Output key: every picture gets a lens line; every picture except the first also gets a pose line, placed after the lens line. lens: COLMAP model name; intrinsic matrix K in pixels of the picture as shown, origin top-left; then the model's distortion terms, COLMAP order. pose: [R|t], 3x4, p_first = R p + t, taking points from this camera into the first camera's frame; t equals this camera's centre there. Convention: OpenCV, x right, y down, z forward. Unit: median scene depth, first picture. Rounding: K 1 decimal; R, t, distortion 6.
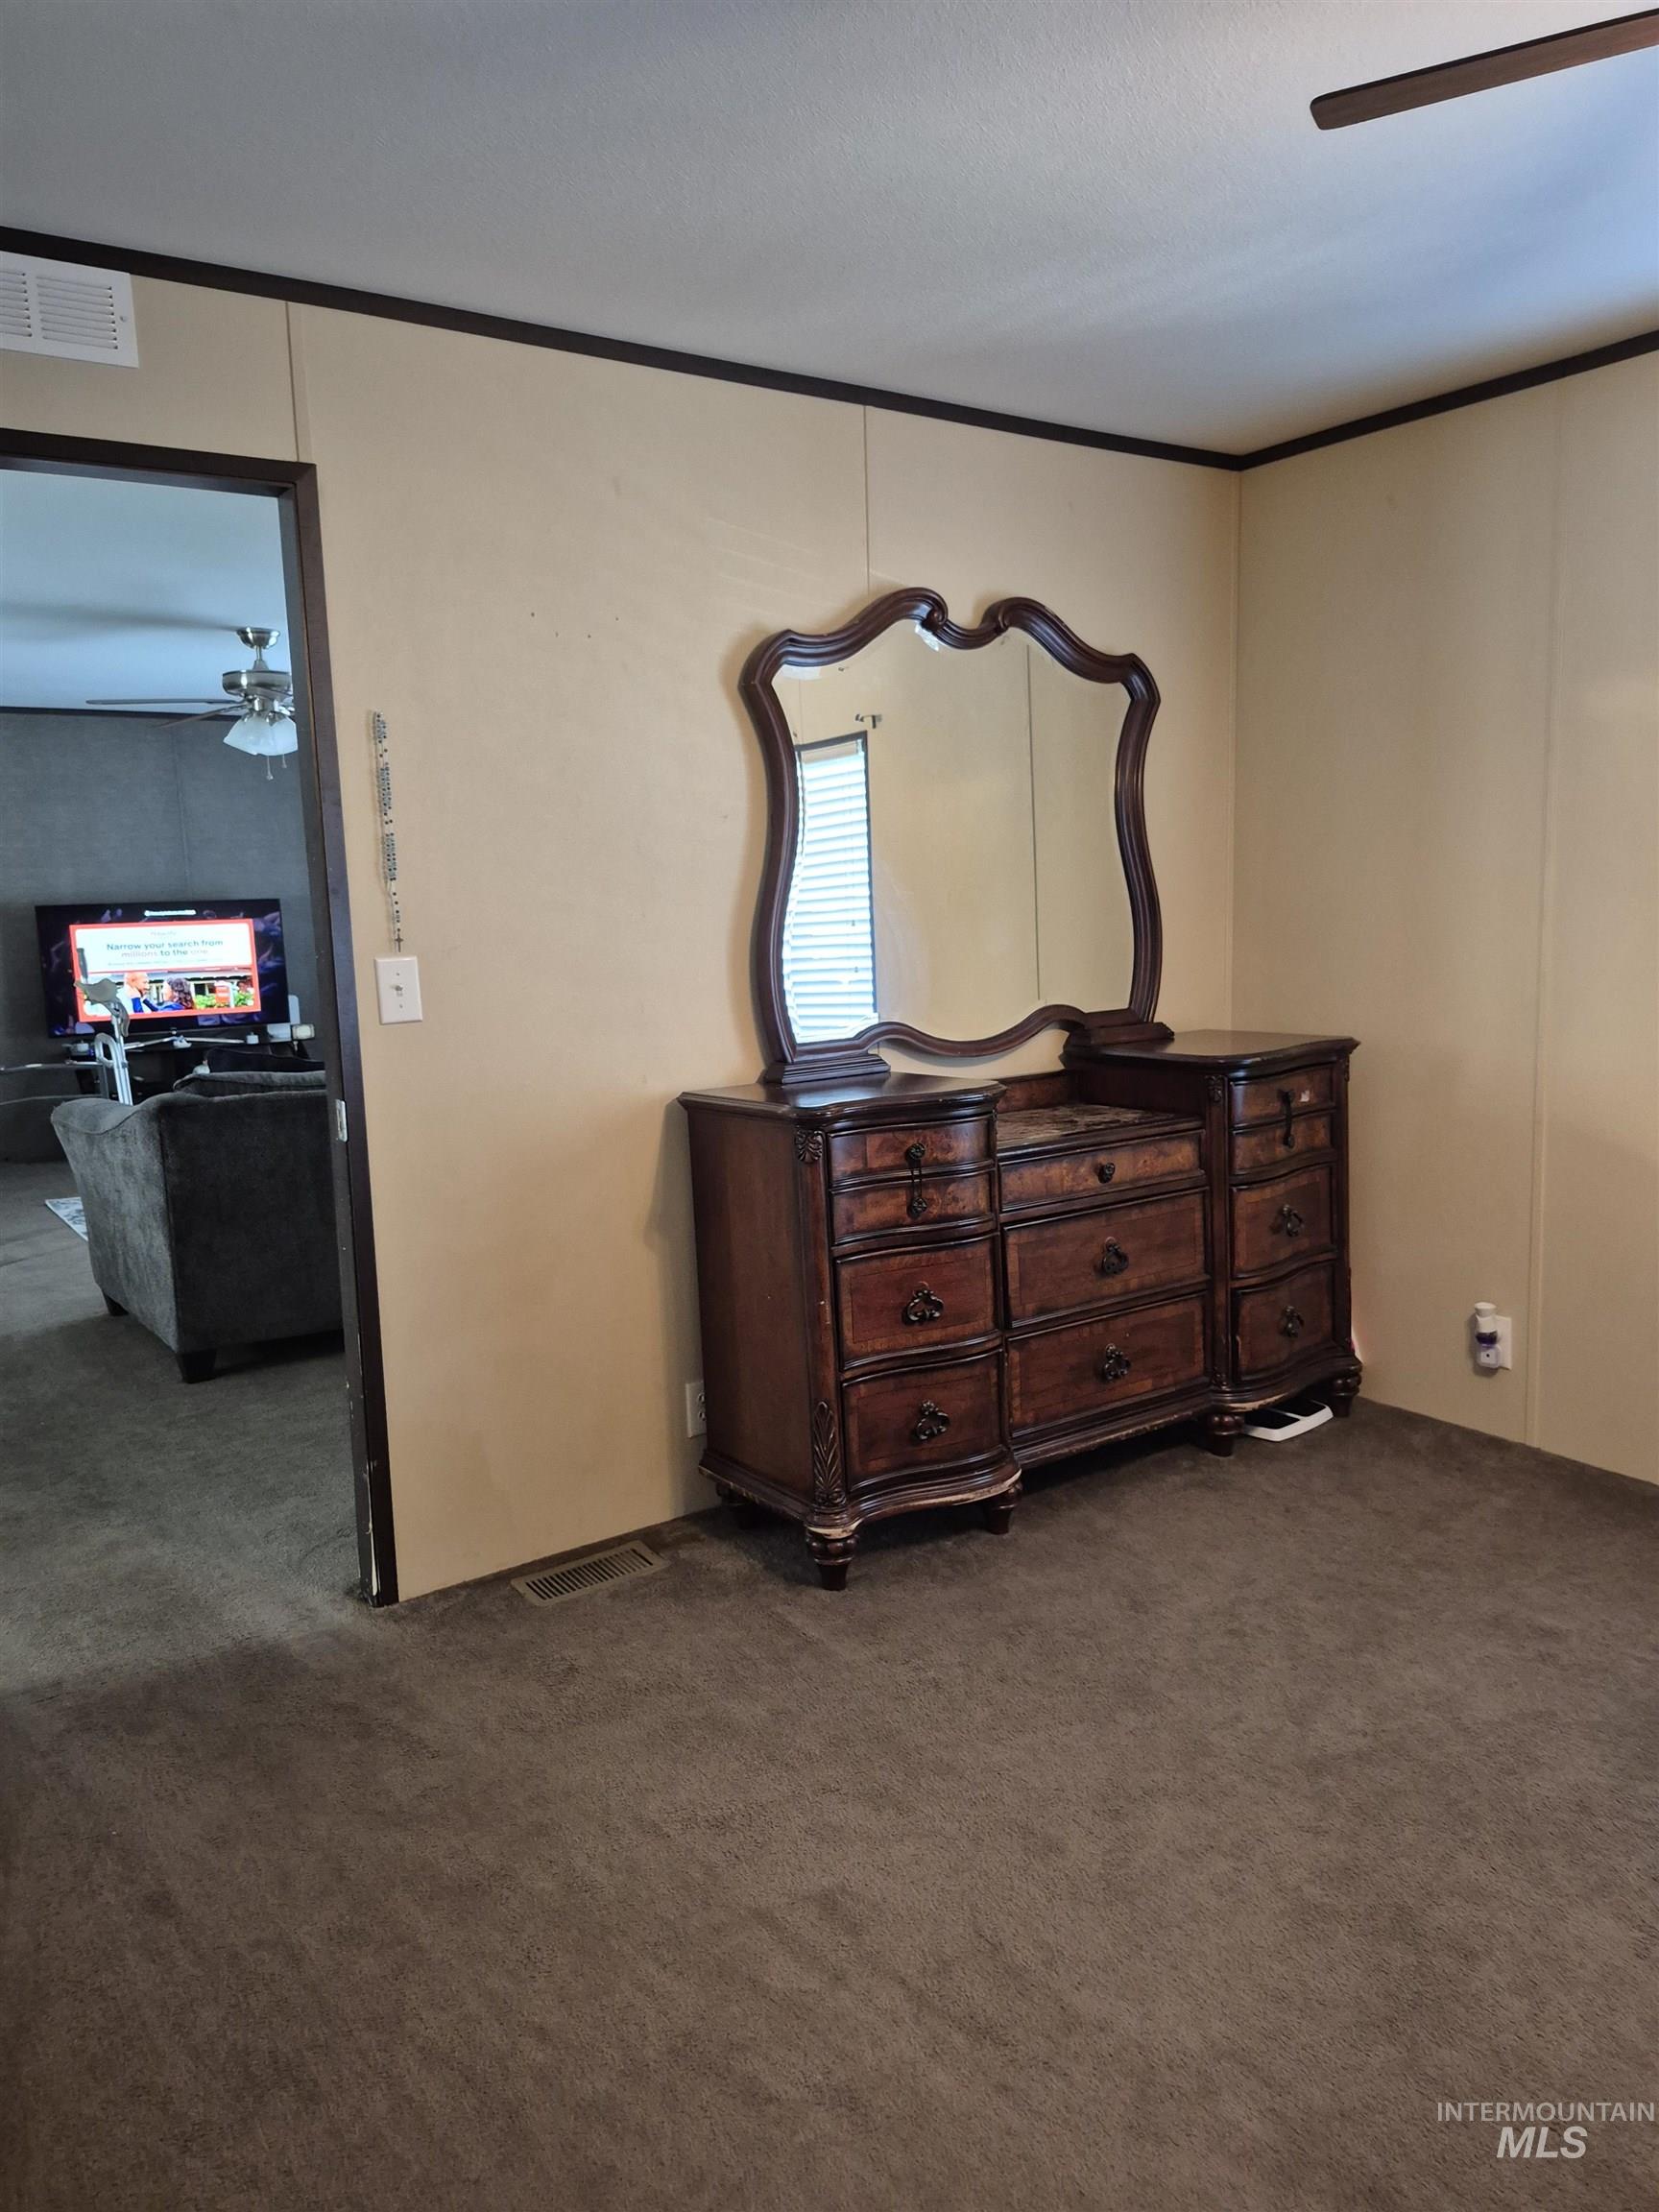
lens RADIAL K [[1568.1, 0, 852.3], [0, 1568.1, 1117.0], [0, 0, 1]] dist [0.075766, -0.053859]
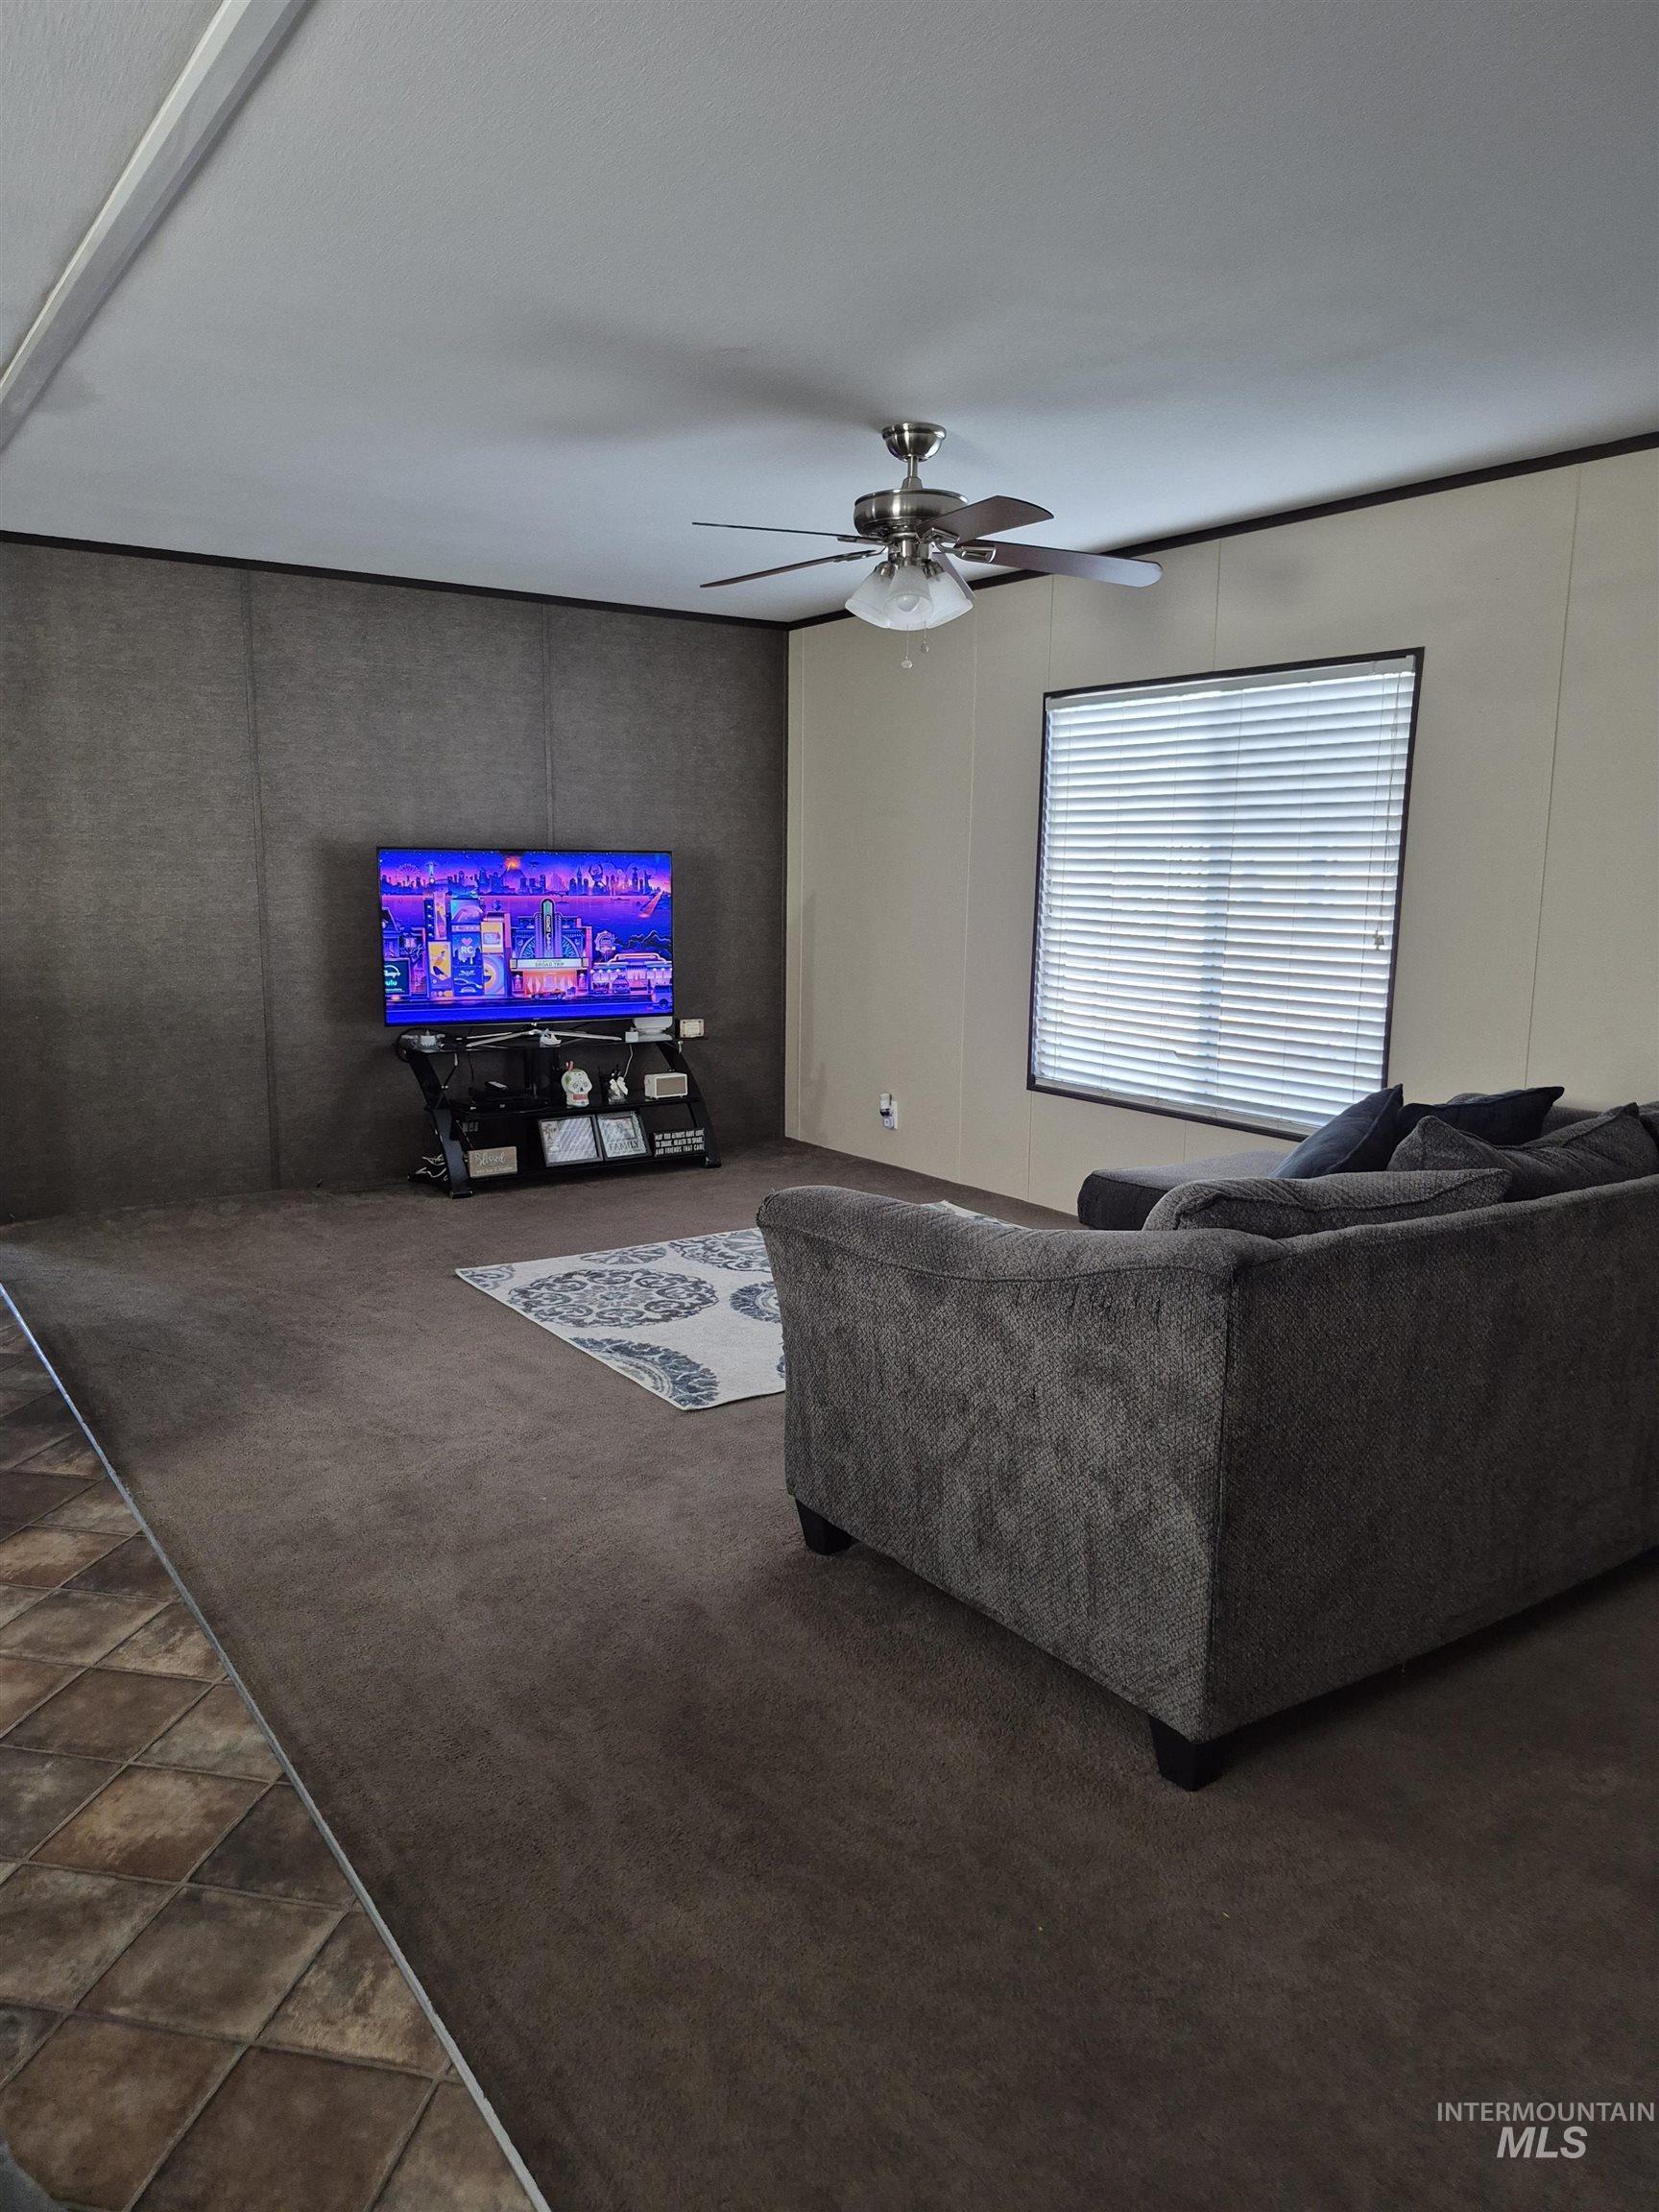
lens RADIAL K [[1568.1, 0, 822.2], [0, 1568.1, 1083.3], [0, 0, 1]] dist [0.075766, -0.053859]
pose [[0.999416, 0.033062, 0.008648, -0.405404], [-0.033083, 0.999450, 0.002299, -0.042712], [-0.008567, -0.002583, 0.999960, 0.358357]]
